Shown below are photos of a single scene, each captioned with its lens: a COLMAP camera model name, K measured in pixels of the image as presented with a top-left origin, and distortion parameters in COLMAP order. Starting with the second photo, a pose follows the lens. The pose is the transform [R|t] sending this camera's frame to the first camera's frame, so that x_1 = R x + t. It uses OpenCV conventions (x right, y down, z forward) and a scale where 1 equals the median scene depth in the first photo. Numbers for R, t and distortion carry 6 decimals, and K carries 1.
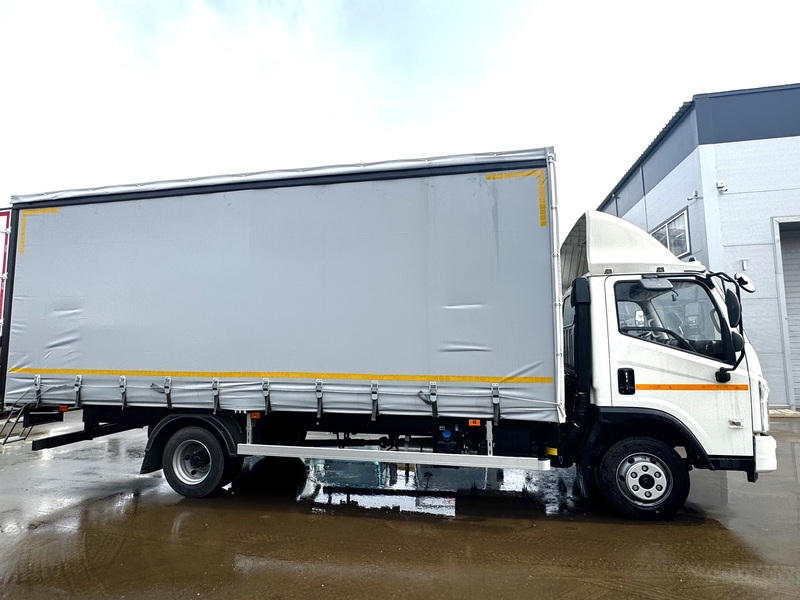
lens RADIAL K [[486.1, 0, 392.2], [0, 486.1, 293.2], [0, 0, 1]] dist [-0.004070, 0.000097]
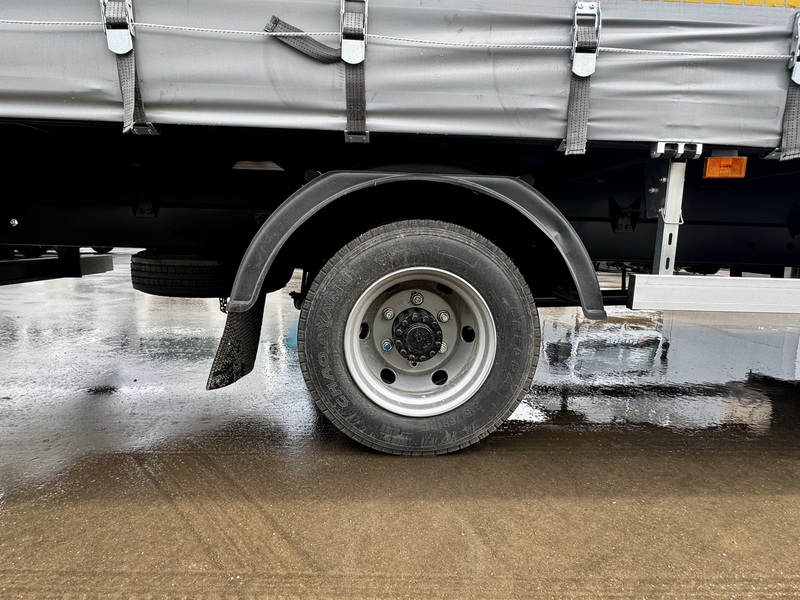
lens RADIAL K [[470.8, 0, 401.3], [0, 470.8, 303.1], [0, 0, 1]] dist [-0.002422, 0.002273]
pose [[0.966780, -0.008753, 0.255460, -0.585431], [-0.056013, 0.967868, 0.245141, 0.305018], [-0.249397, -0.251306, 0.935225, 0.887798]]
